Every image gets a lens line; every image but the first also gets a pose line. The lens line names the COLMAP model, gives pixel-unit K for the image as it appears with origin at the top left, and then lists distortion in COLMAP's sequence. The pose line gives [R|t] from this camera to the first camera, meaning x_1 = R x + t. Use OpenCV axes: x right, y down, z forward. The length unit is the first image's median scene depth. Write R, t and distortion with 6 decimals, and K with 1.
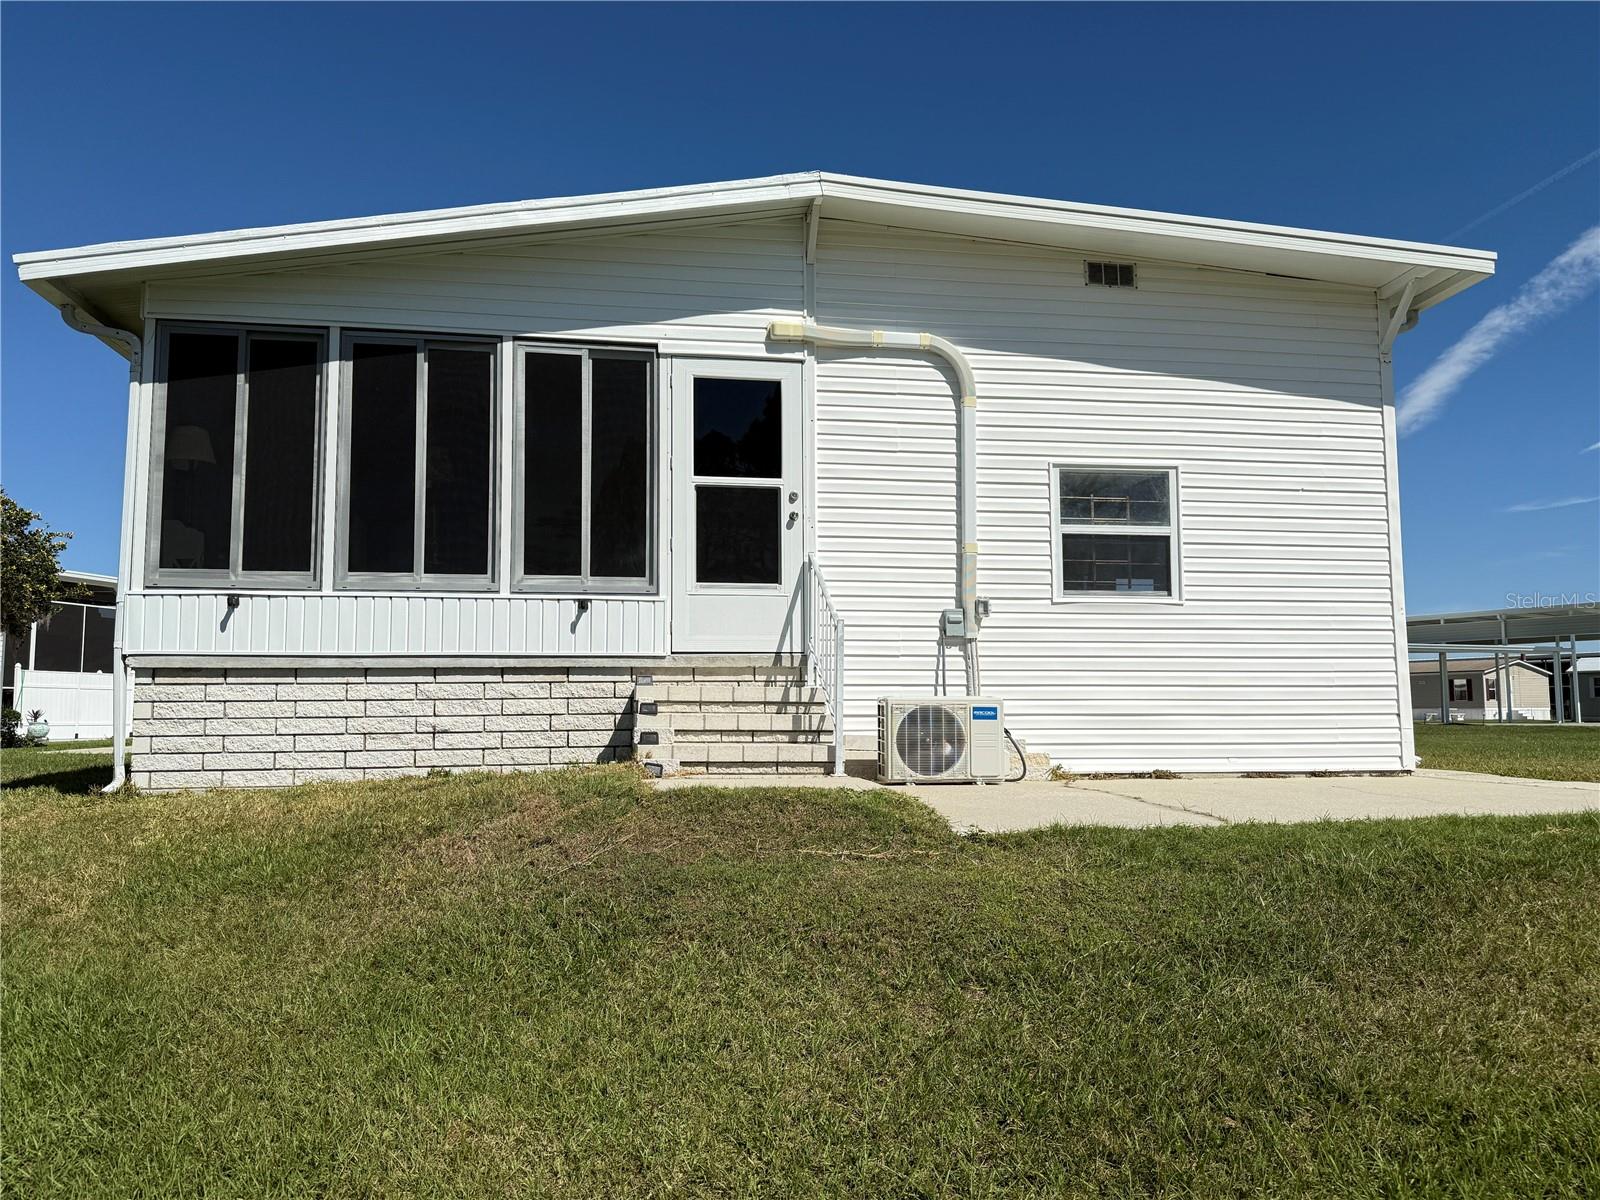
lens RADIAL K [[1150.2, 0, 789.4], [0, 1150.2, 613.1], [0, 0, 1]] dist [0.126906, -0.200445]
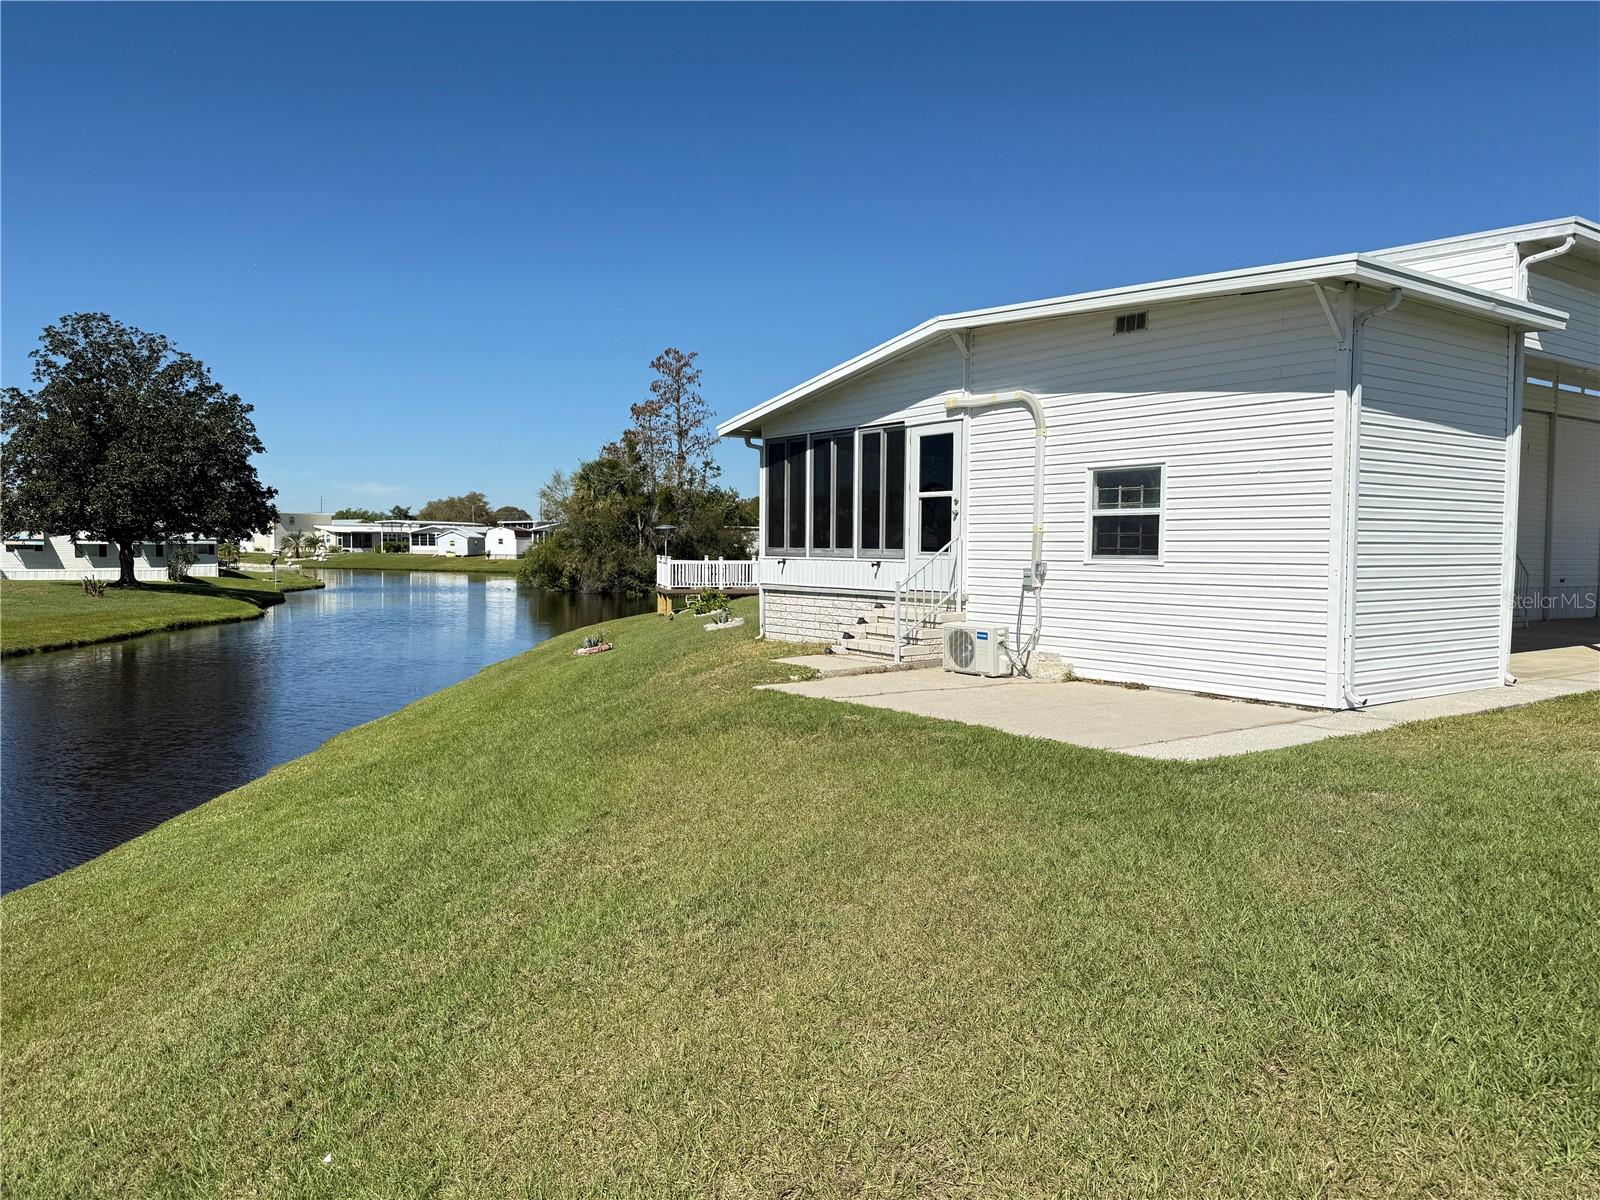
lens RADIAL K [[1150.2, 0, 789.4], [0, 1150.2, 613.1], [0, 0, 1]] dist [0.126906, -0.200445]
pose [[0.440638, 0.061486, -0.895577, 1.438610], [0.071128, 0.992123, 0.103111, -0.130453], [0.894862, -0.109135, 0.432794, 0.013119]]
